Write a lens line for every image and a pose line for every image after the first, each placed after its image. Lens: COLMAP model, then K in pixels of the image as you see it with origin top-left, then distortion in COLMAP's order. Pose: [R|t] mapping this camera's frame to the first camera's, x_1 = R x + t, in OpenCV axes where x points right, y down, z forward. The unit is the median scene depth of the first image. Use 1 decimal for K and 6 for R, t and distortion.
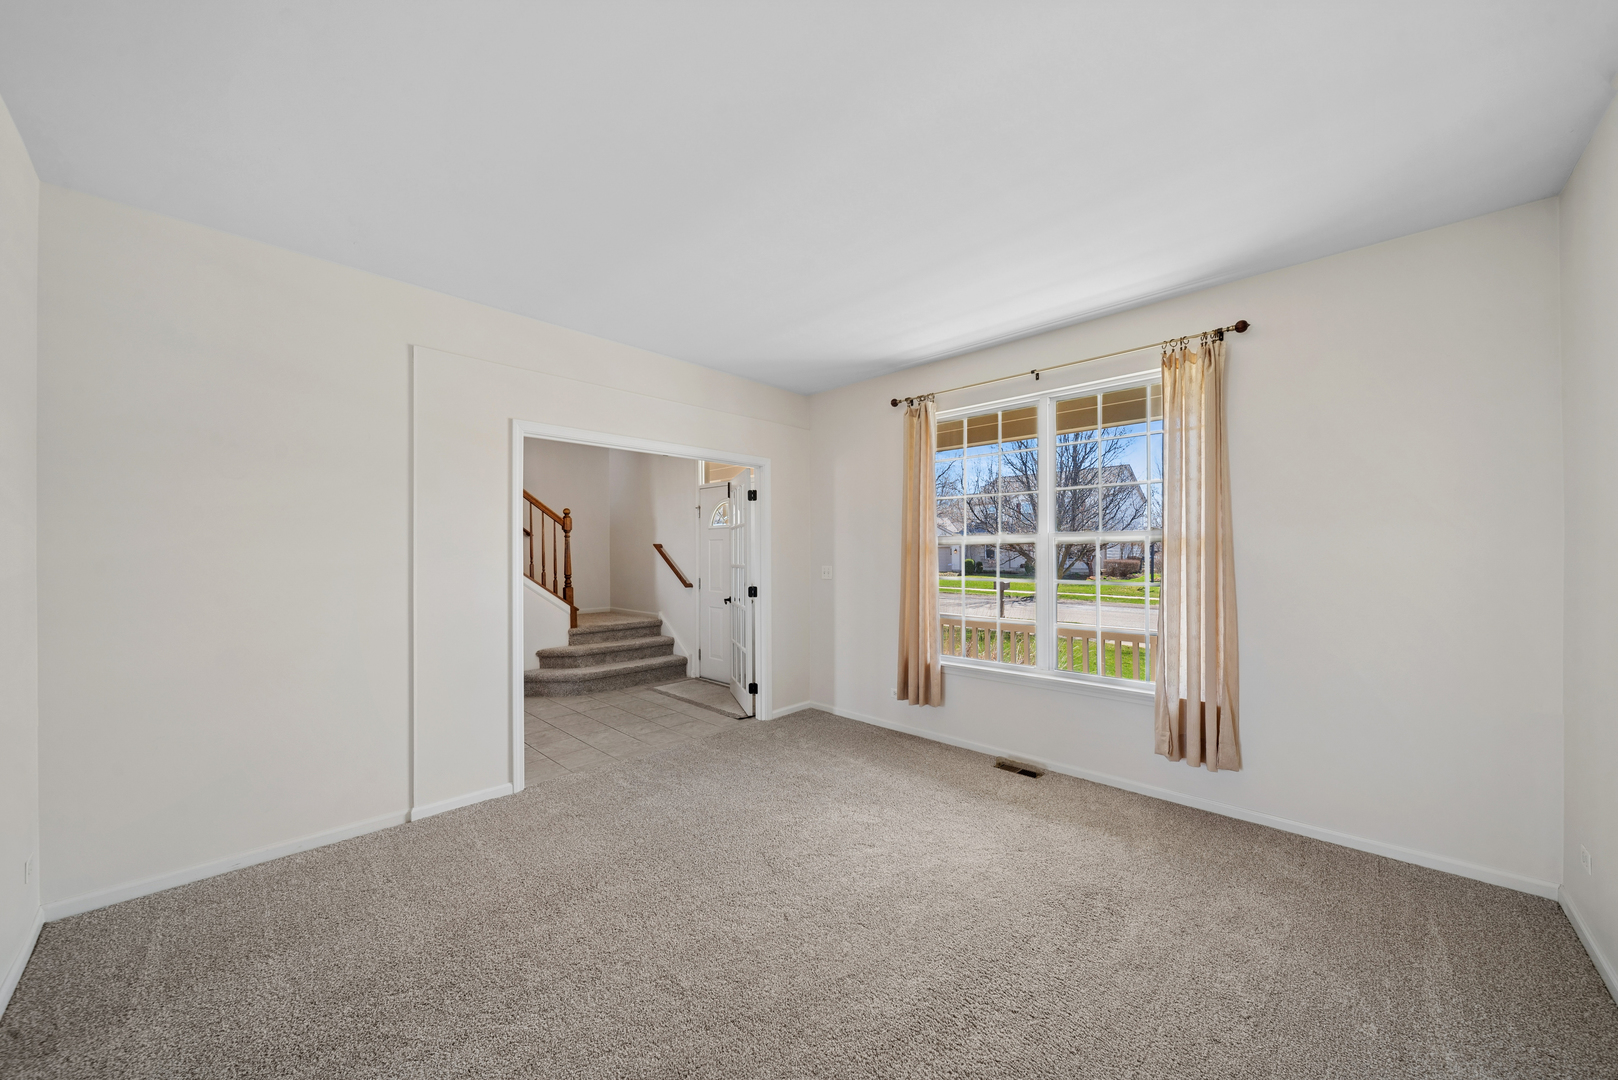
lens RADIAL K [[562.5, 0, 805.6], [0, 562.5, 549.8], [0, 0, 1]] dist [-0.001030, -0.000069]
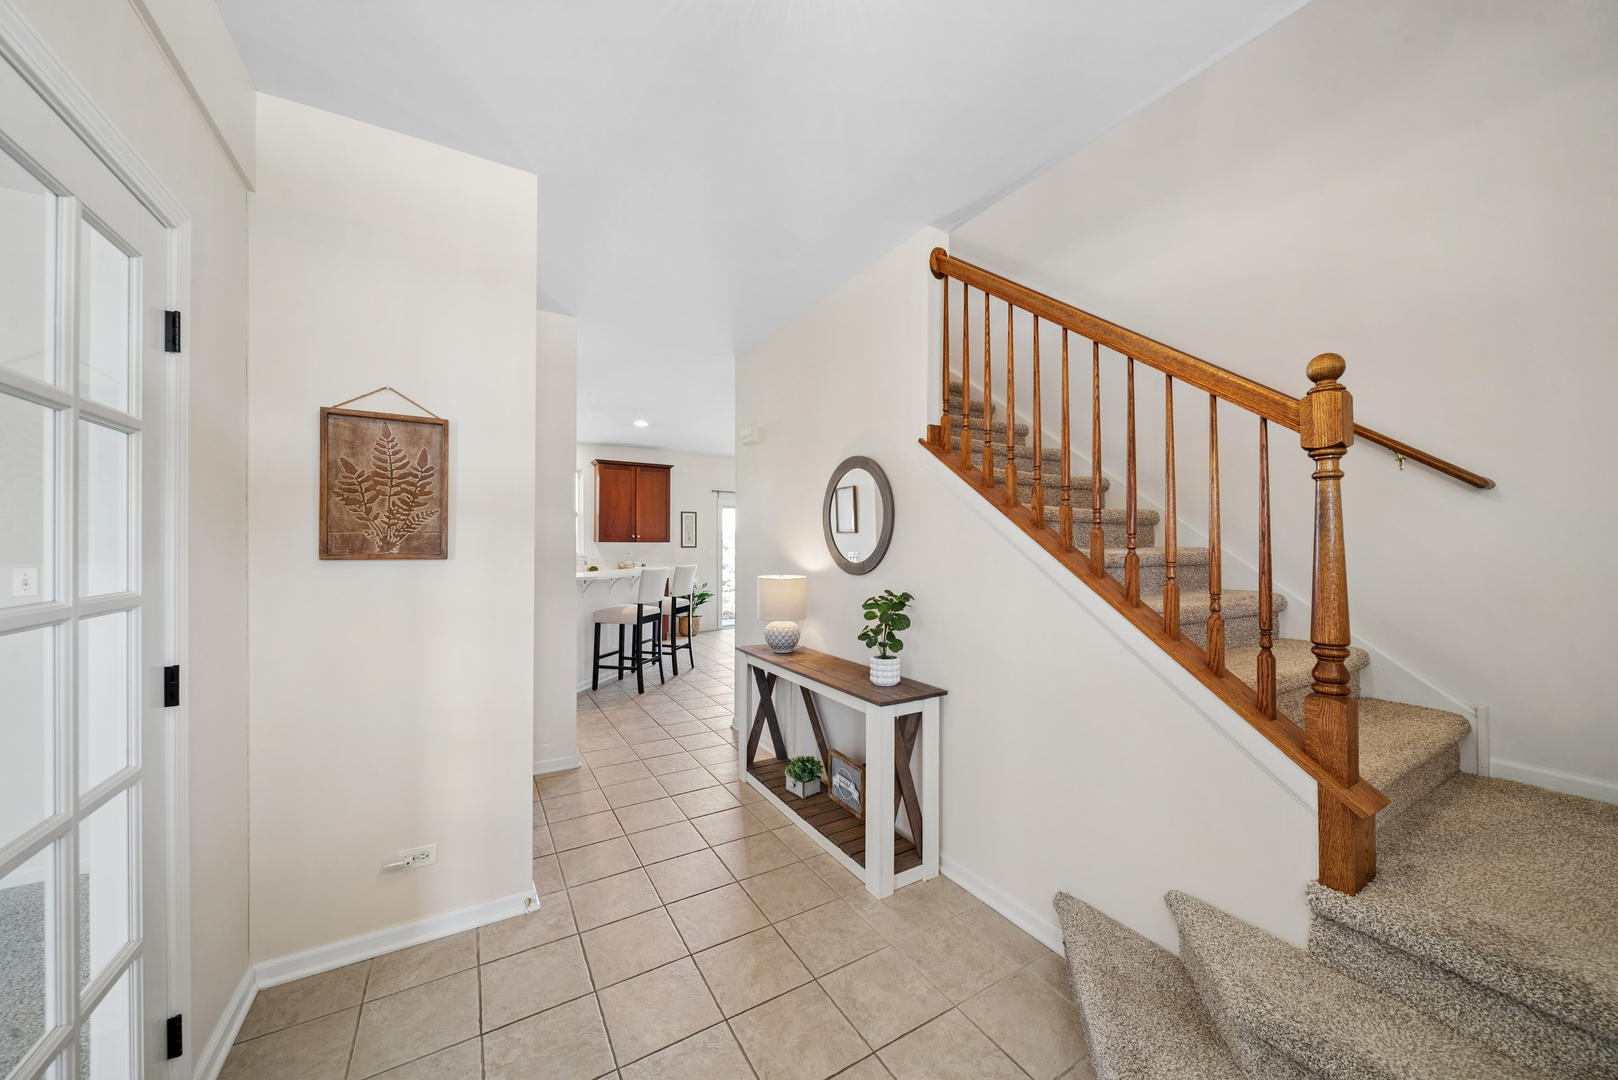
lens RADIAL K [[562.5, 0, 808.5], [0, 562.5, 546.7], [0, 0, 1]] dist [-0.001030, -0.000069]
pose [[-0.245621, 0.004778, -0.969354, -0.152267], [0.003745, 0.999985, 0.003980, 0.003529], [0.969359, -0.002653, -0.245635, 0.853868]]
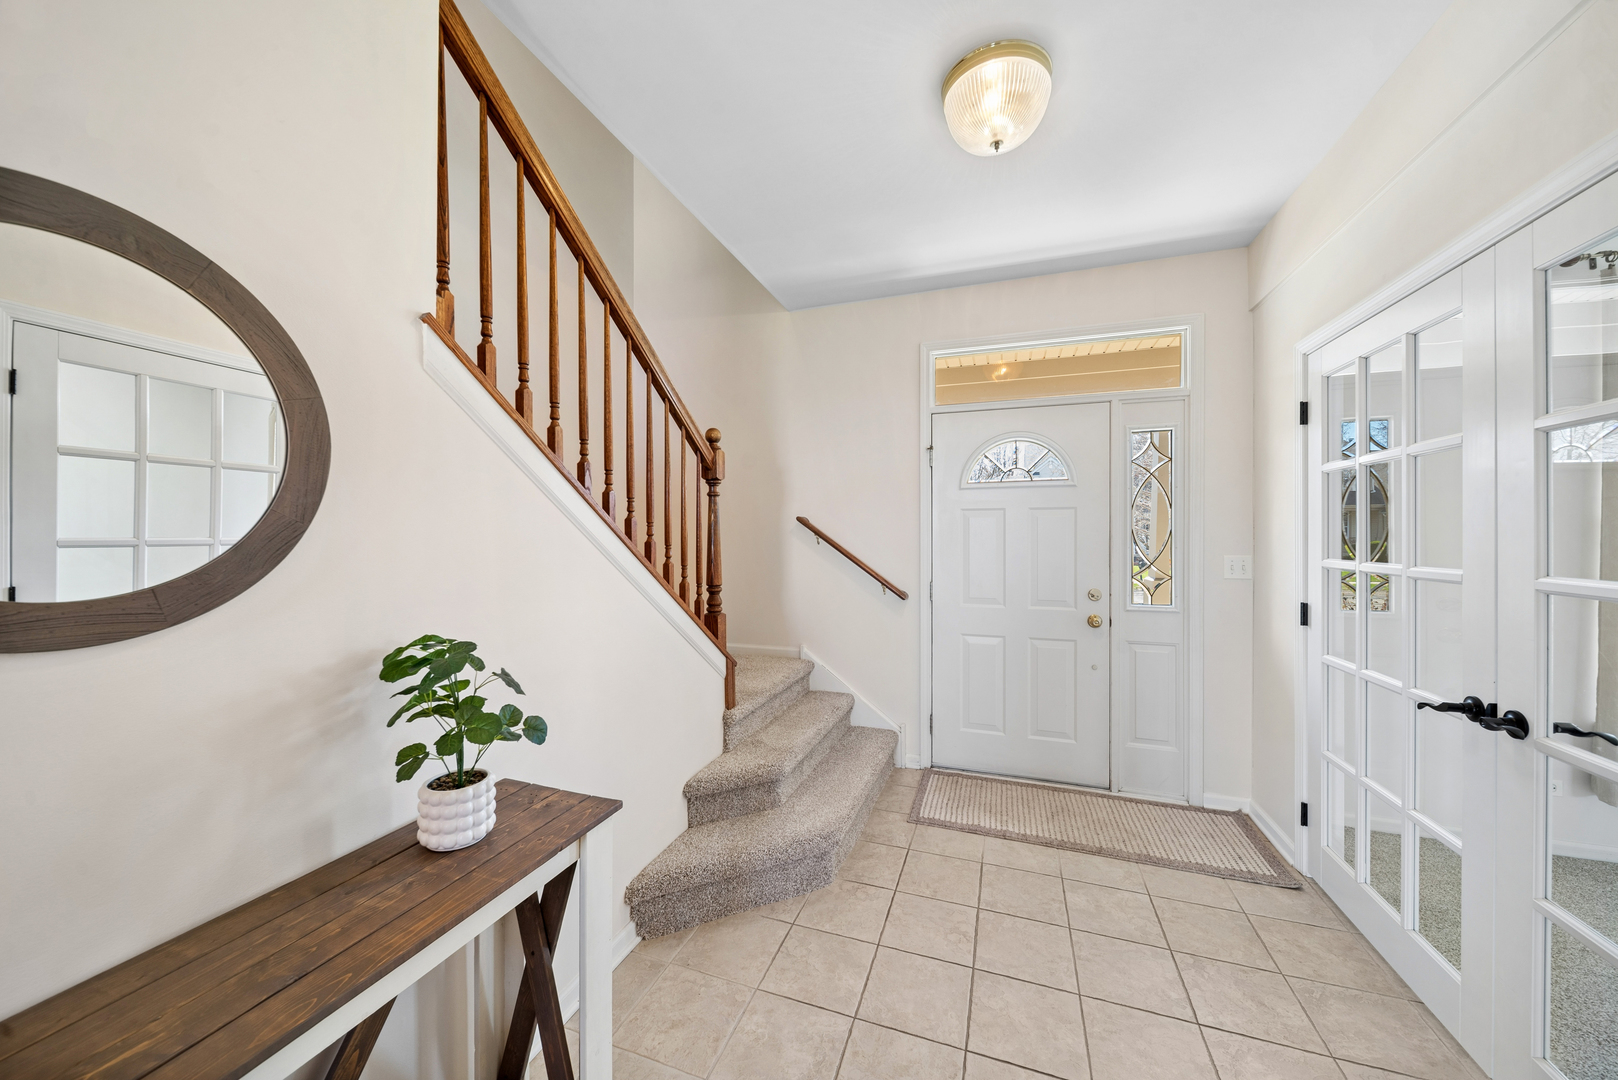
lens RADIAL K [[562.5, 0, 808.9], [0, 562.5, 532.3], [0, 0, 1]] dist [-0.001030, -0.000069]
pose [[0.908292, 0.000147, 0.418337, -0.536341], [-0.001000, 0.999998, 0.001819, 0.003892], [-0.418336, -0.002071, 0.908290, 0.587721]]
